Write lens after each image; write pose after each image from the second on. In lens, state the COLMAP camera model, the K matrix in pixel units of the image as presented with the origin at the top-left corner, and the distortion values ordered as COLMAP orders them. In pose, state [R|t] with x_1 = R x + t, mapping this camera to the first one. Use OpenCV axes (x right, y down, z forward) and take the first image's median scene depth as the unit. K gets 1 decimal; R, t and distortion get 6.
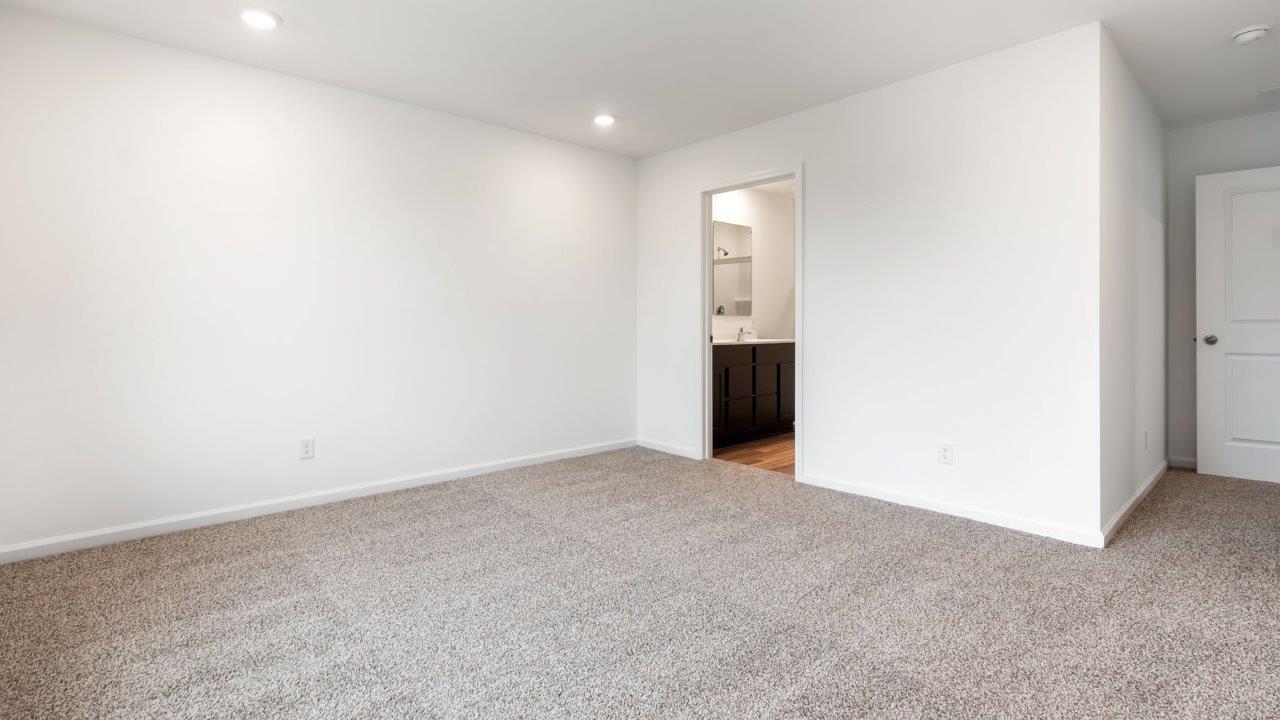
lens RADIAL K [[600.1, 0, 644.9], [0, 600.1, 323.5], [0, 0, 1]] dist [-0.003055, 0.000414]
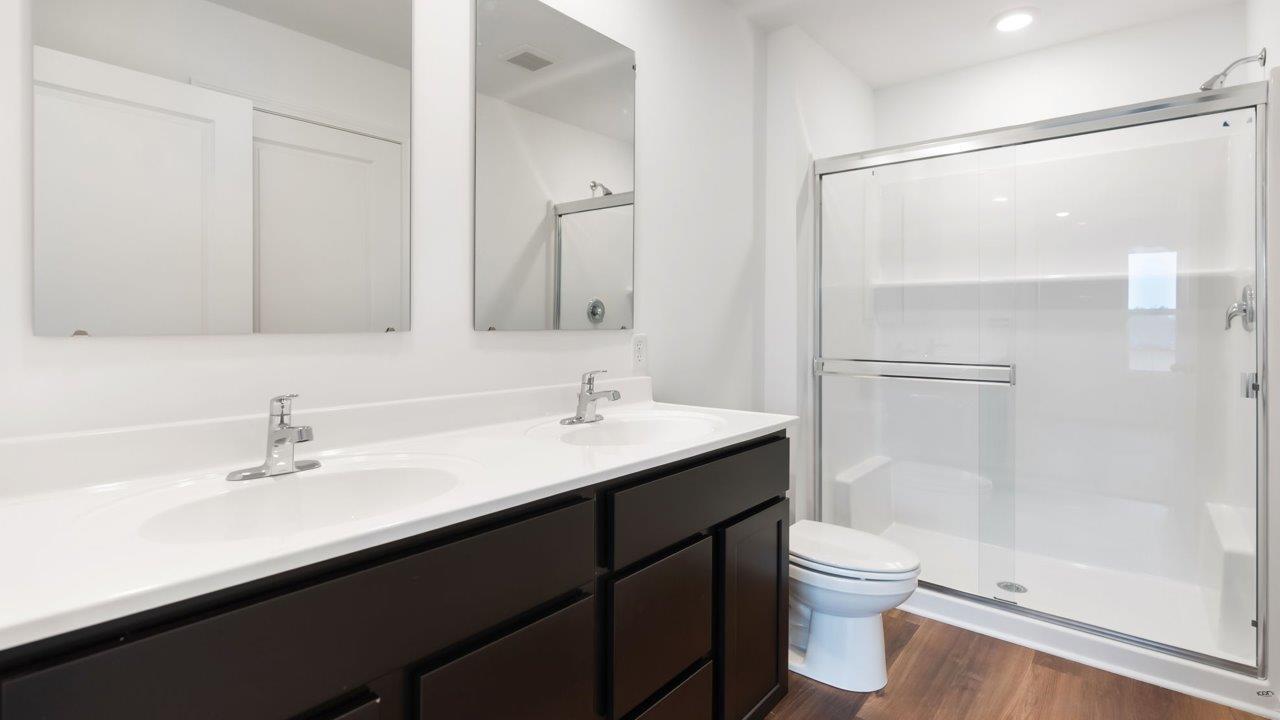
lens RADIAL K [[600.1, 0, 644.9], [0, 600.1, 323.5], [0, 0, 1]] dist [-0.003055, 0.000414]
pose [[0.993578, 0.003531, 0.113096, 0.163479], [-0.004108, 0.999980, 0.004871, -0.019771], [-0.113077, -0.005304, 0.993572, 0.754796]]
